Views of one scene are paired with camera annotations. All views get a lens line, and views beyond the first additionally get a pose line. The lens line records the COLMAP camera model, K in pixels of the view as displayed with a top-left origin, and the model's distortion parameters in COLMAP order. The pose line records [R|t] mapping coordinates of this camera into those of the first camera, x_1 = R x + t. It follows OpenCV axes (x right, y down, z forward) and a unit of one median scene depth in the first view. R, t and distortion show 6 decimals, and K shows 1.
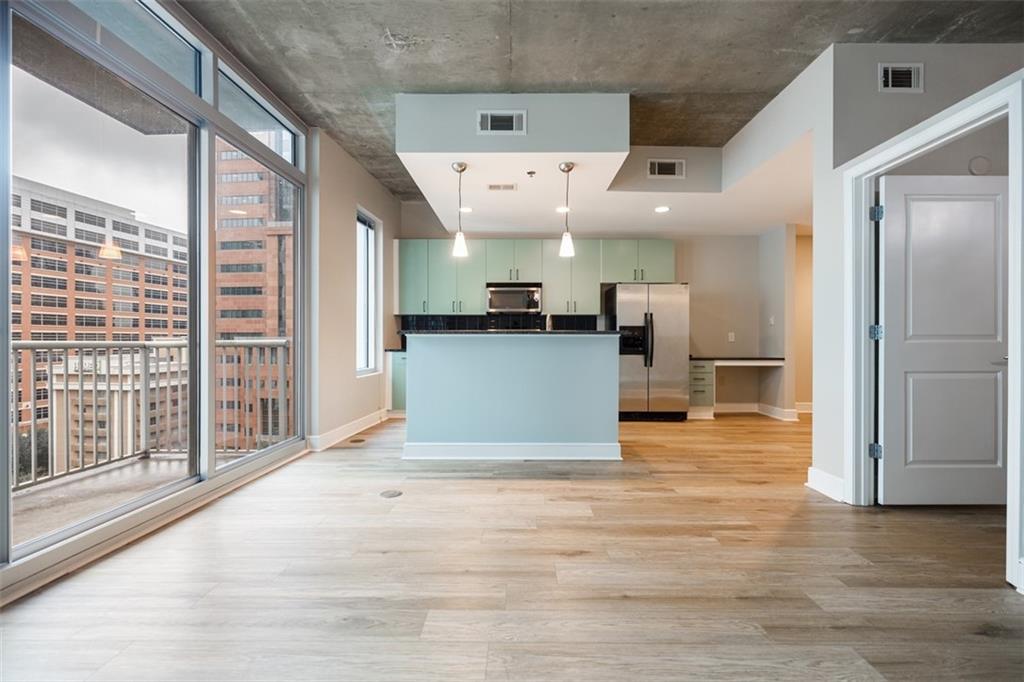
lens RADIAL K [[442.3, 0, 523.1], [0, 442.3, 339.3], [0, 0, 1]] dist [0.001869, 0.000608]
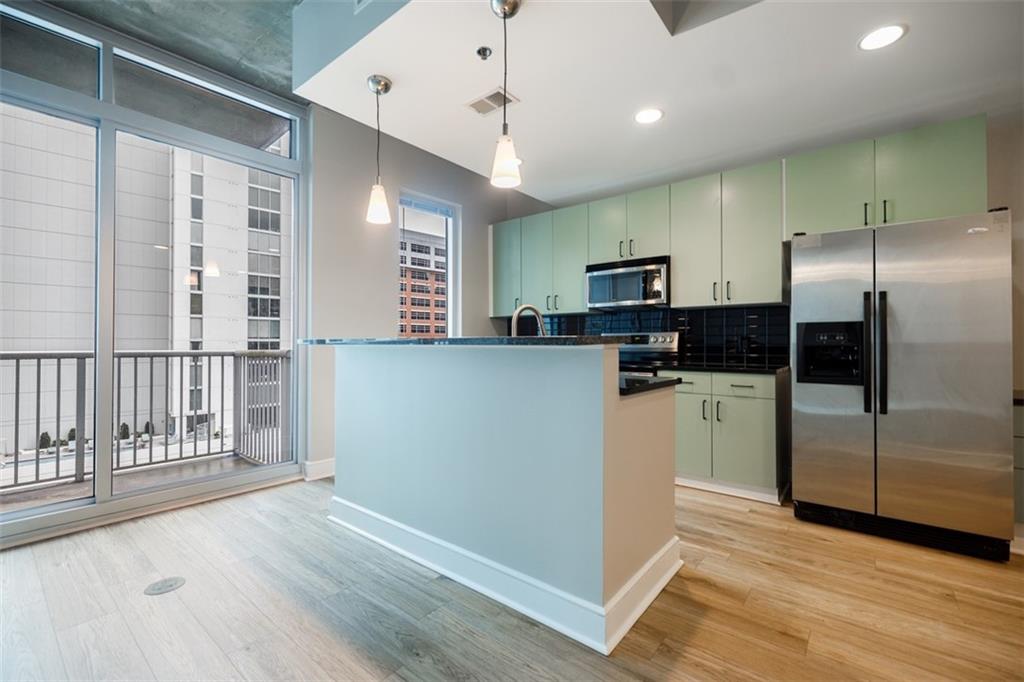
lens RADIAL K [[442.3, 0, 513.0], [0, 442.3, 340.3], [0, 0, 1]] dist [0.001869, 0.000608]
pose [[0.776092, -0.006054, -0.630590, 0.392377], [0.002731, 0.999977, -0.006240, -0.011846], [0.630614, 0.003121, 0.776091, 0.590415]]
